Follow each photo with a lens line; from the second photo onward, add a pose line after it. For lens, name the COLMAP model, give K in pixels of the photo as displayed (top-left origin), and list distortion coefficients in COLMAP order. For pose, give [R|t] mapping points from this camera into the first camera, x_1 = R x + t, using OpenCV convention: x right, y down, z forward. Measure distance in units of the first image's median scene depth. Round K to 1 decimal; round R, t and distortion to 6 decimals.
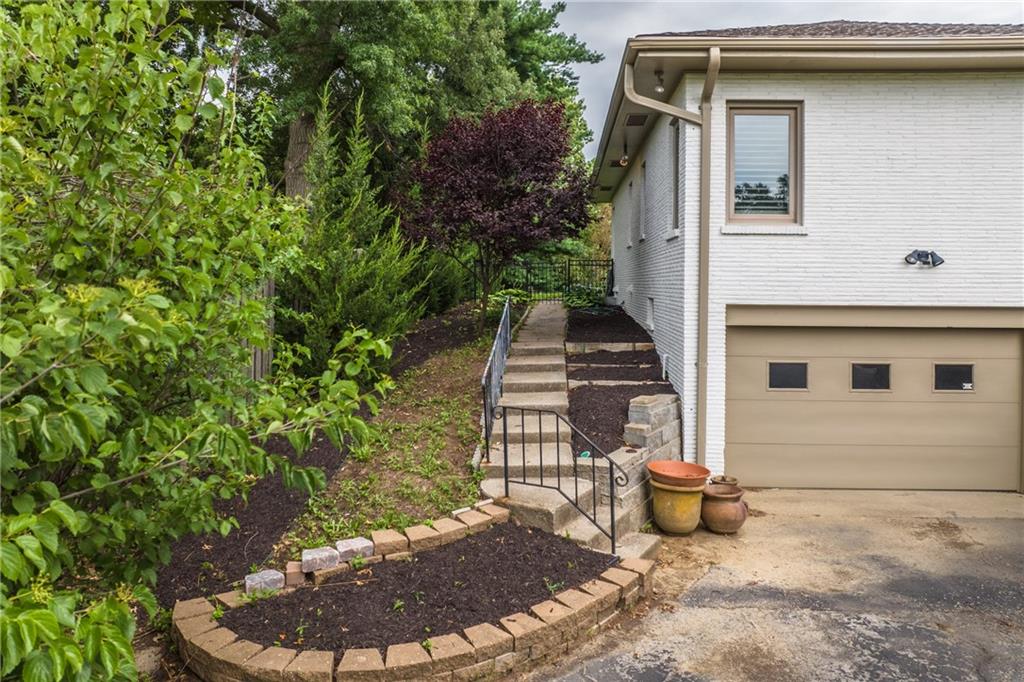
lens RADIAL K [[724.0, 0, 514.4], [0, 724.0, 281.5], [0, 0, 1]] dist [-0.036926, -0.000836]
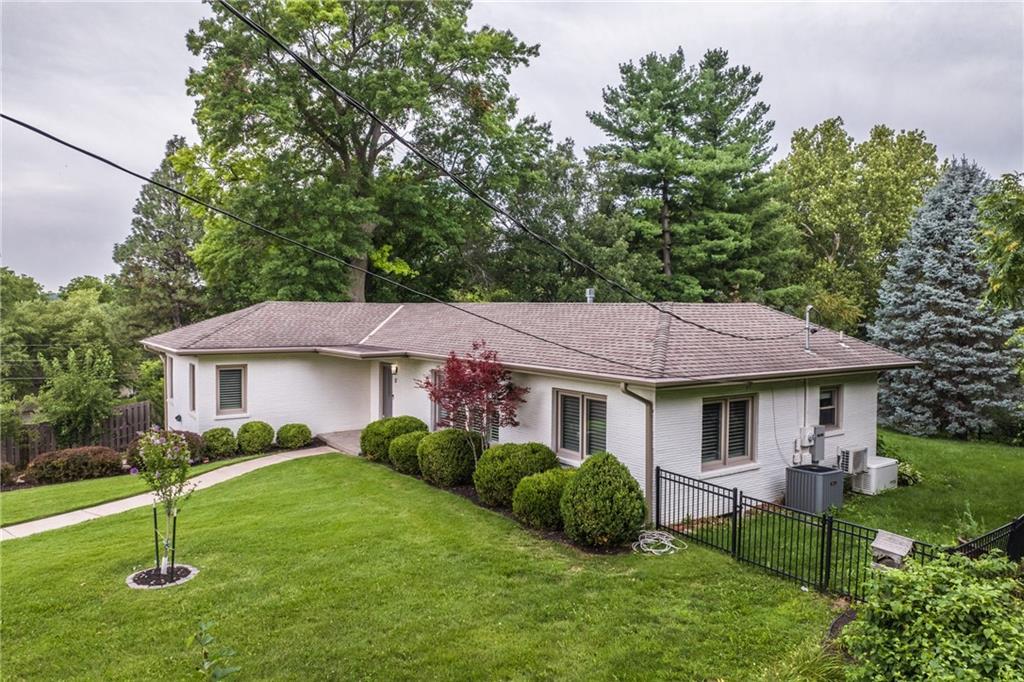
lens RADIAL K [[717.6, 0, 516.3], [0, 717.6, 330.7], [0, 0, 1]] dist [-0.037949, -0.001233]
pose [[0.624129, 0.018805, -0.781095, 3.442946], [0.003115, 0.999642, 0.026555, -0.429128], [0.781315, -0.019007, 0.623848, 0.296809]]
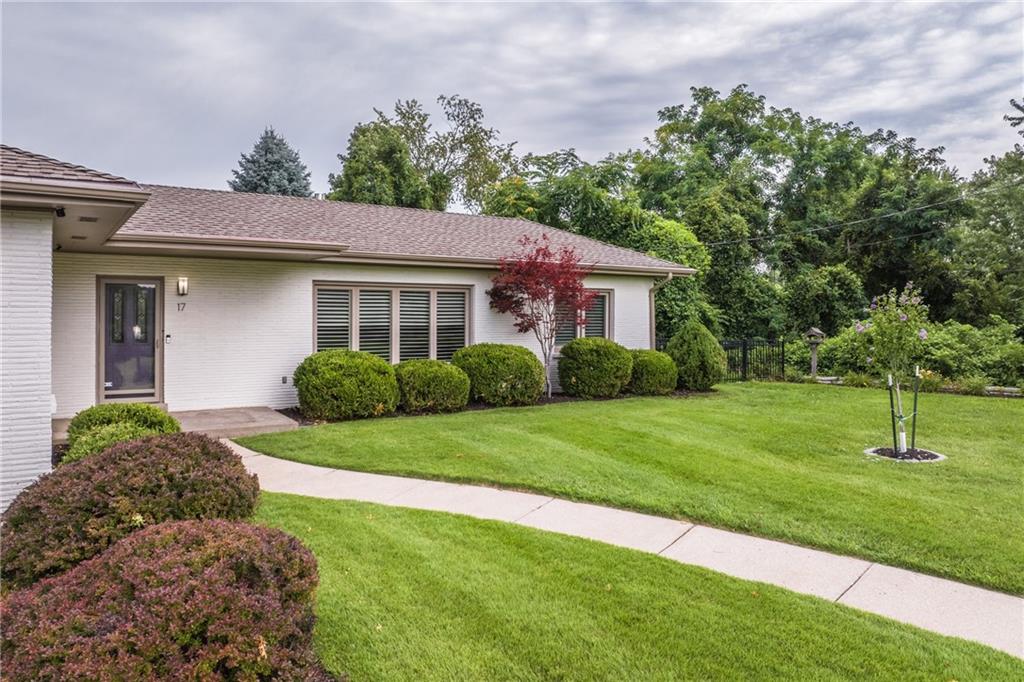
lens RADIAL K [[717.6, 0, 516.3], [0, 717.6, 330.7], [0, 0, 1]] dist [-0.037949, -0.001233]
pose [[0.796744, -0.020109, 0.603982, 0.824679], [-0.002218, 0.999342, 0.036198, -0.186743], [-0.604313, -0.030180, 0.796175, 0.056574]]
